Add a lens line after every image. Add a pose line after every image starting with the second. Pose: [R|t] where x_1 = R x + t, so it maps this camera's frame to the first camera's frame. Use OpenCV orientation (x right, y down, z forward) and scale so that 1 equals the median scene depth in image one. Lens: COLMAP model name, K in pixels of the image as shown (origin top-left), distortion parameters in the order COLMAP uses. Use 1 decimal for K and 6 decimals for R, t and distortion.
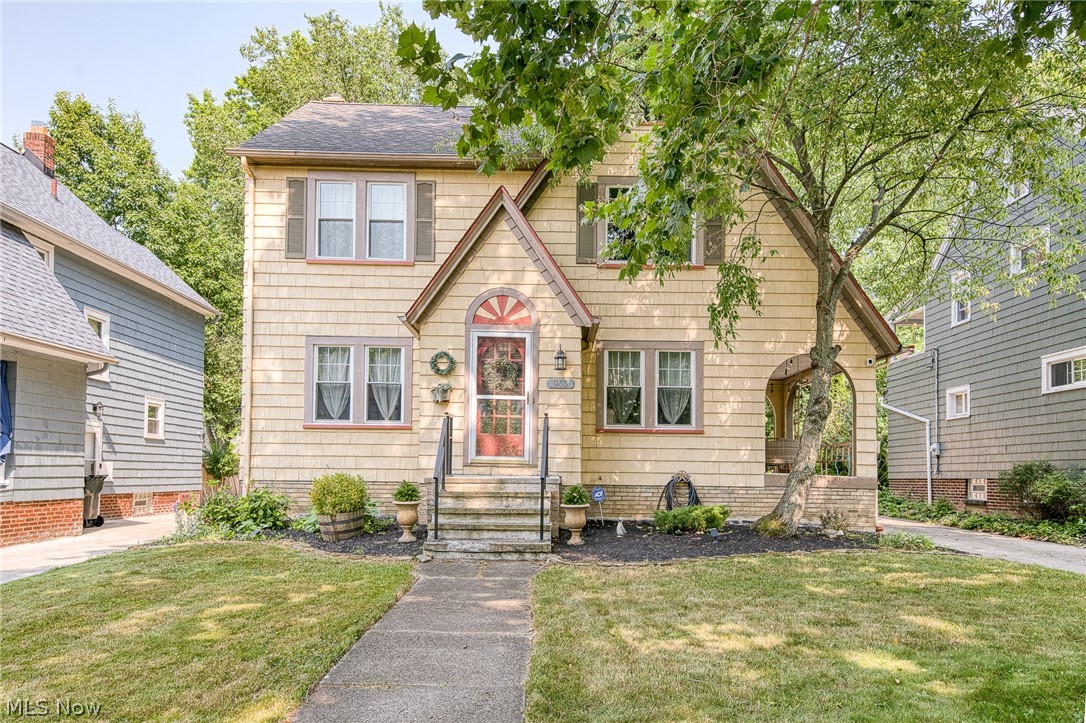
lens RADIAL K [[743.4, 0, 523.0], [0, 743.4, 382.3], [0, 0, 1]] dist [0.051337, 0.002193]
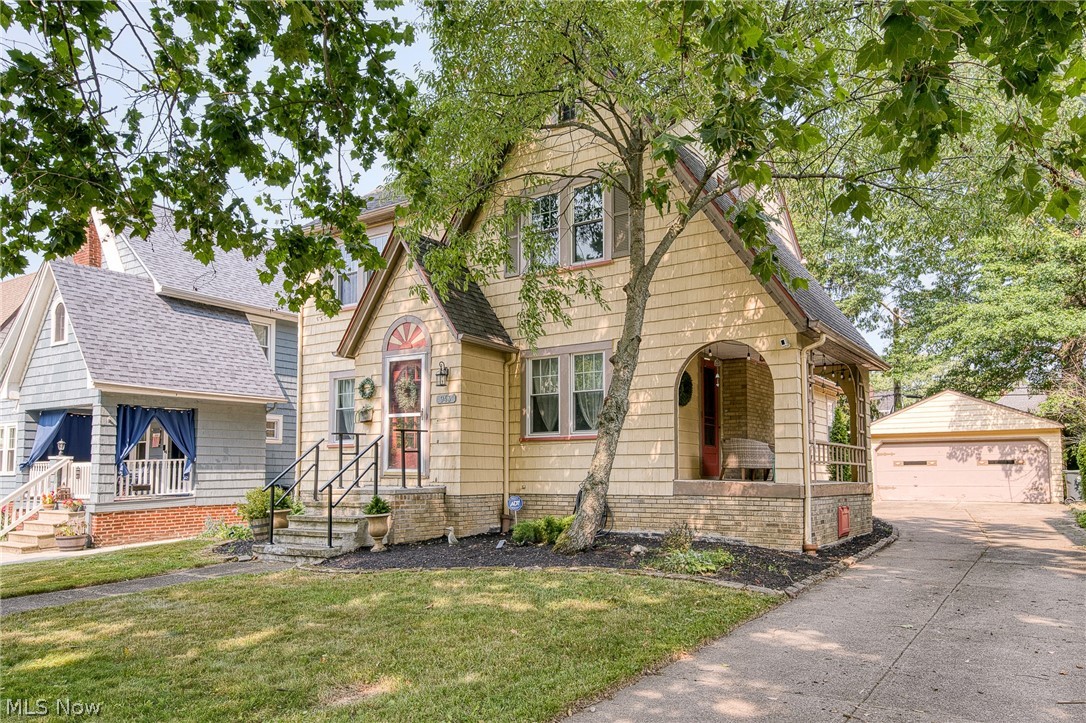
lens RADIAL K [[721.6, 0, 542.3], [0, 721.6, 373.5], [0, 0, 1]] dist [0.050595, -0.000068]
pose [[0.838999, -0.090656, -0.536528, 0.864270], [0.079367, 0.995867, -0.044159, 0.026713], [0.538314, -0.005533, 0.842726, 0.247601]]
